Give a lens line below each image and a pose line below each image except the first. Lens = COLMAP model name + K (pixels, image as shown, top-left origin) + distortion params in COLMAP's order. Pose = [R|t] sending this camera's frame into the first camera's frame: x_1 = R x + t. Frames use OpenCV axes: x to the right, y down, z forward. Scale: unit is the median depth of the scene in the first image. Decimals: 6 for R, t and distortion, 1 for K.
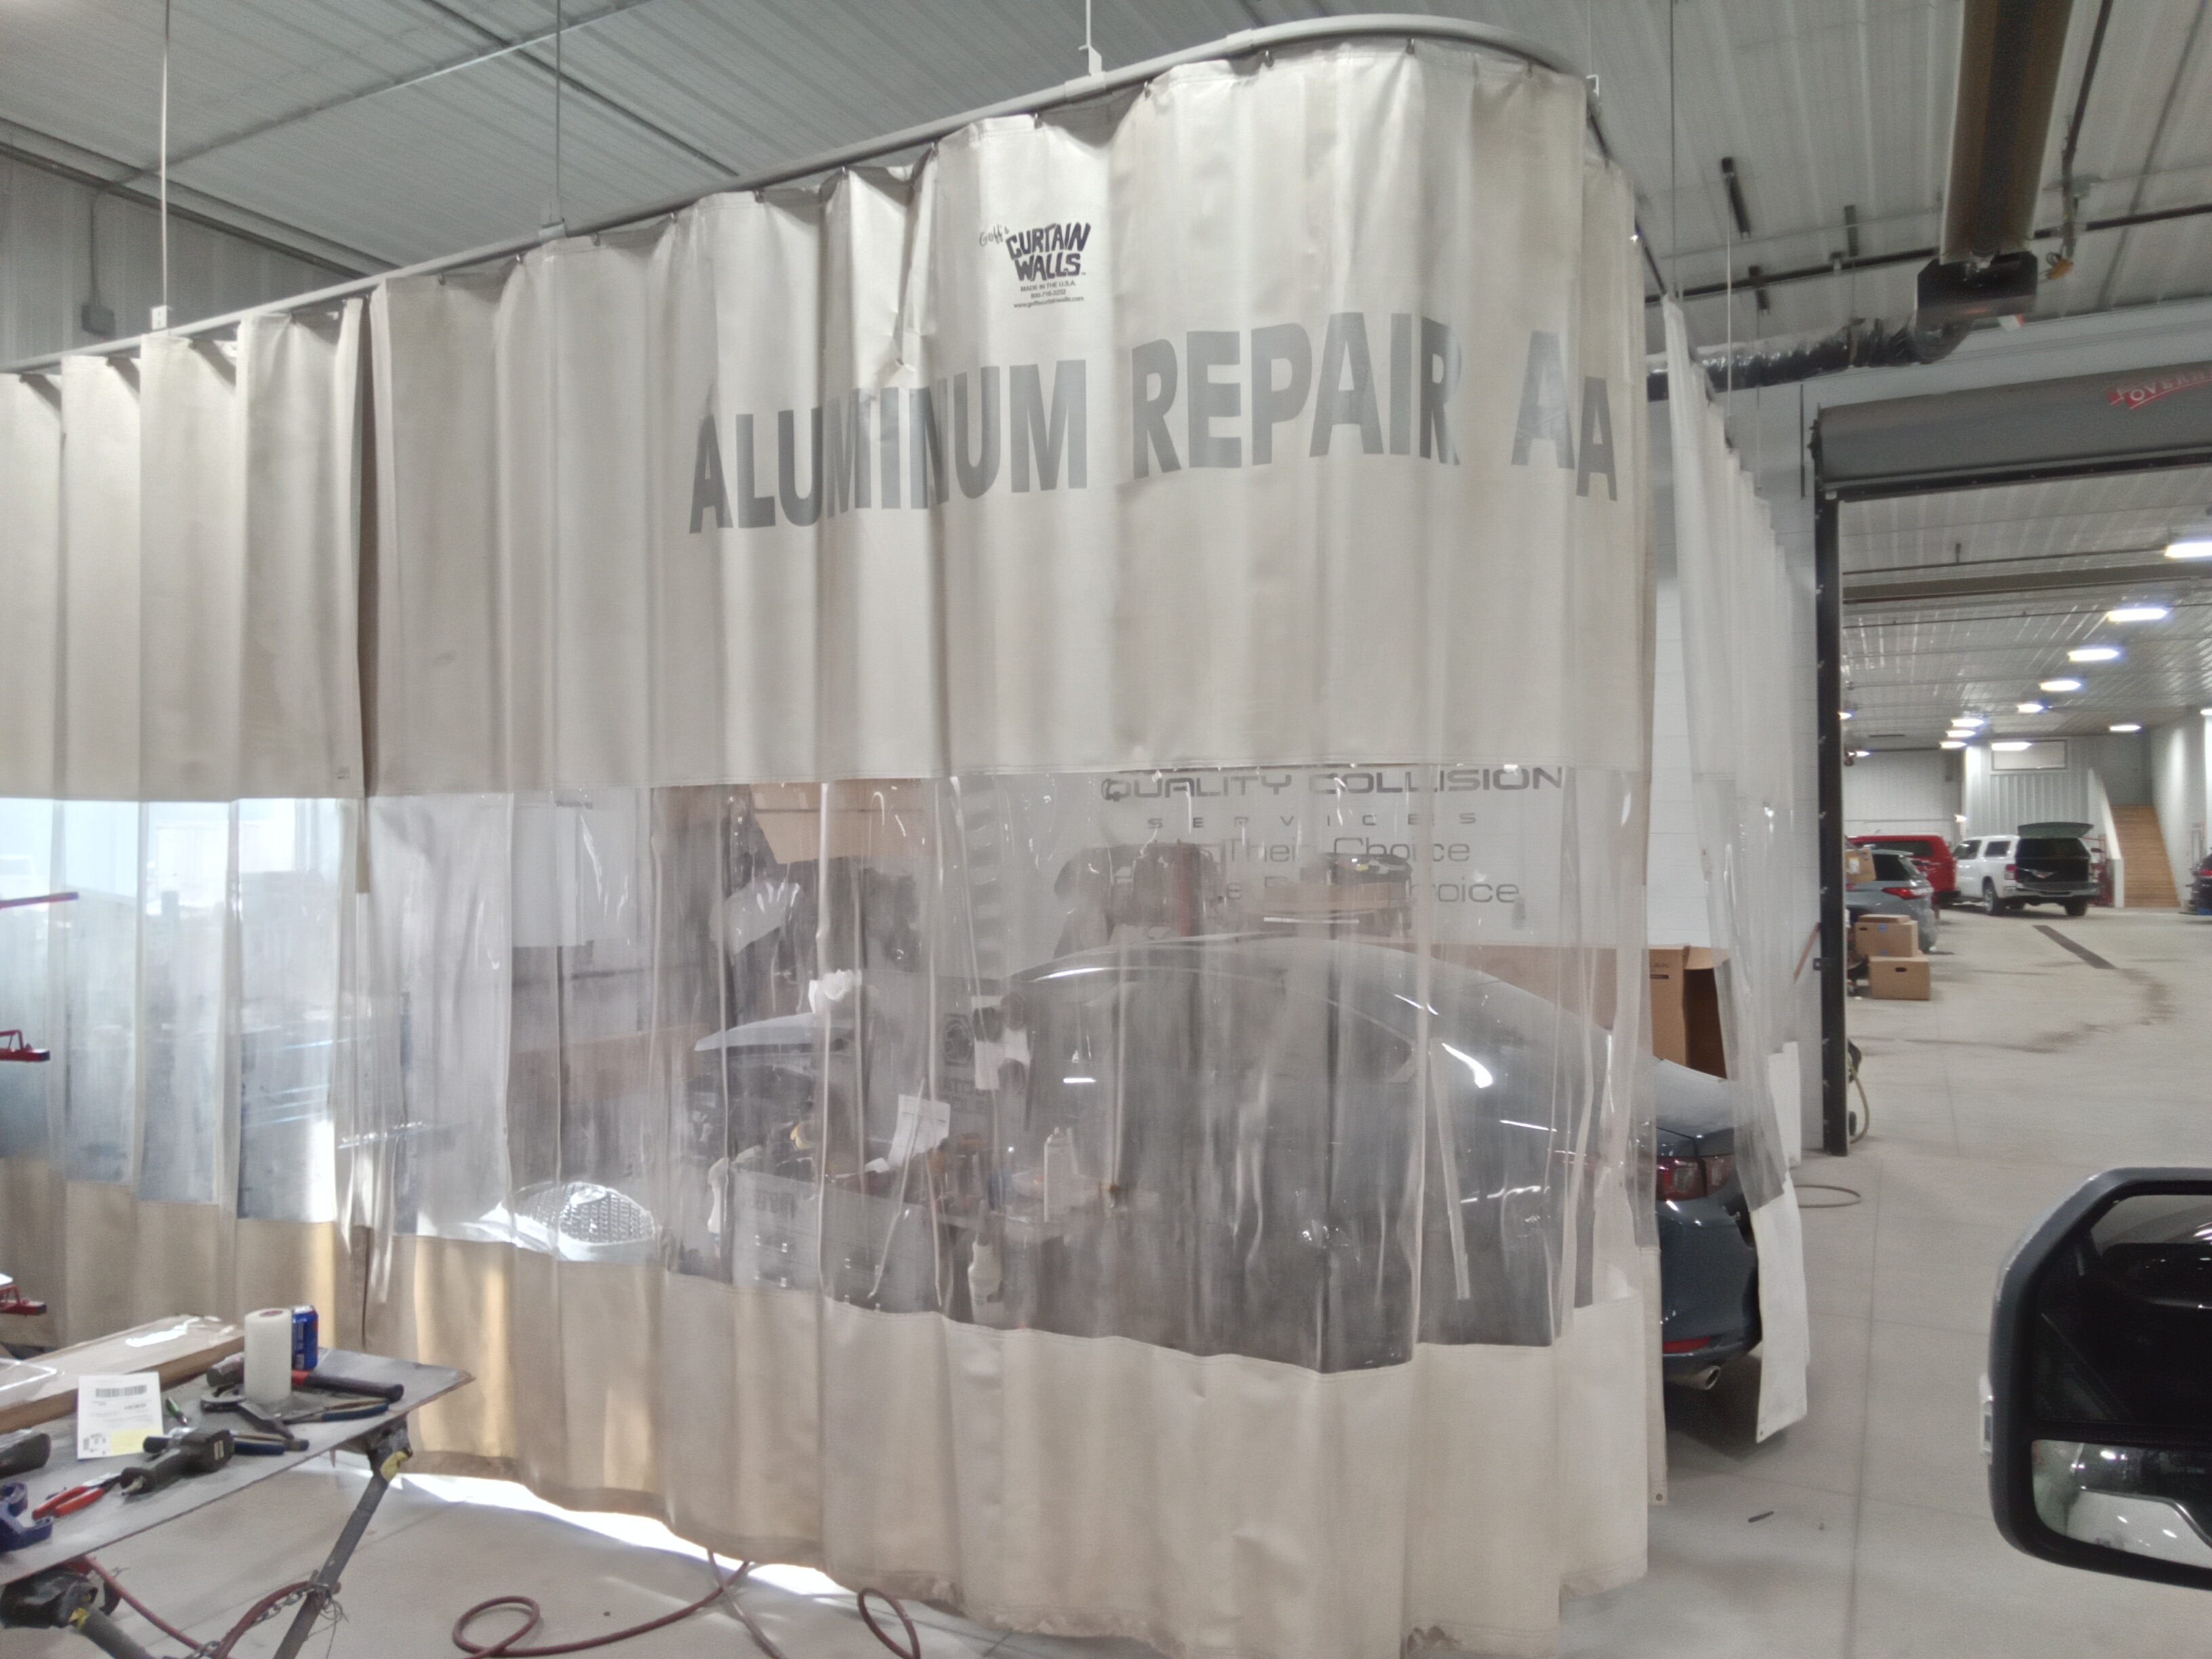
lens RADIAL K [[1531.5, 0, 1106.1], [0, 1531.5, 827.8], [0, 0, 1]] dist [-0.002243, -0.001410]
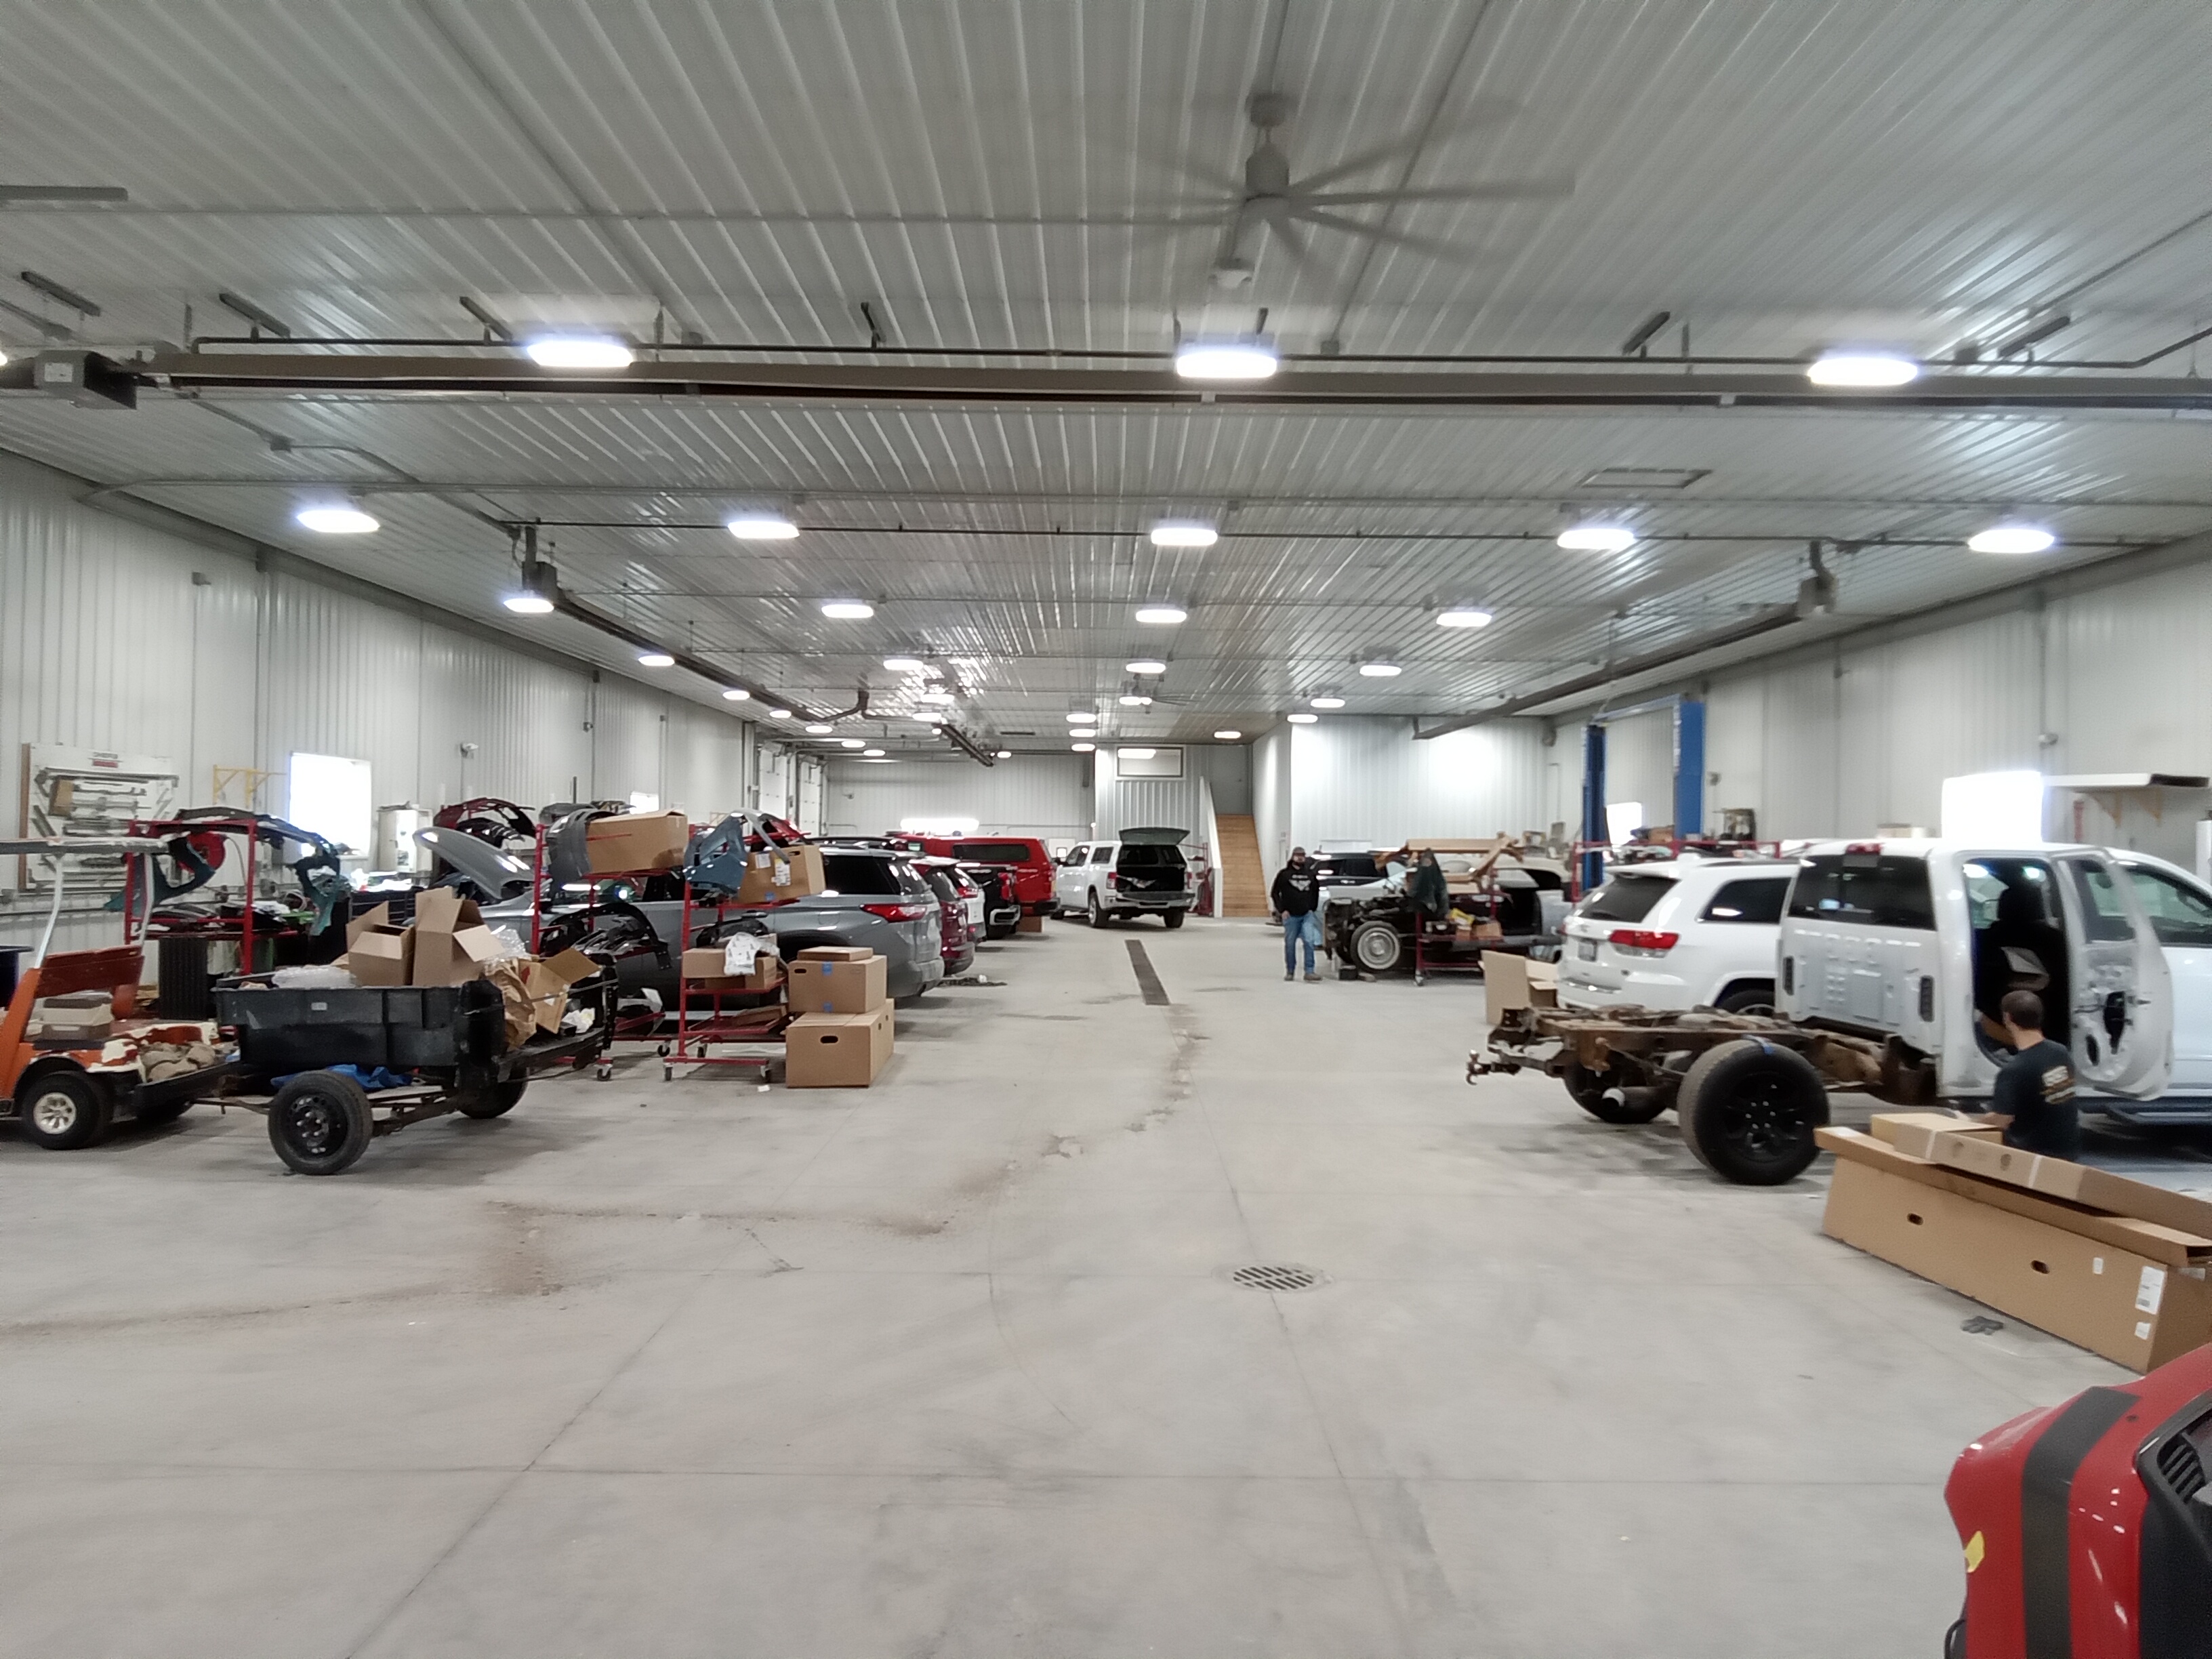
lens RADIAL K [[1531.5, 0, 1107.3], [0, 1531.5, 833.7], [0, 0, 1]] dist [-0.002243, -0.001410]
pose [[0.883132, 0.021013, 0.468654, 0.152957], [-0.021889, 0.999754, -0.003578, 0.003884], [-0.468614, -0.007099, 0.883375, 0.185271]]
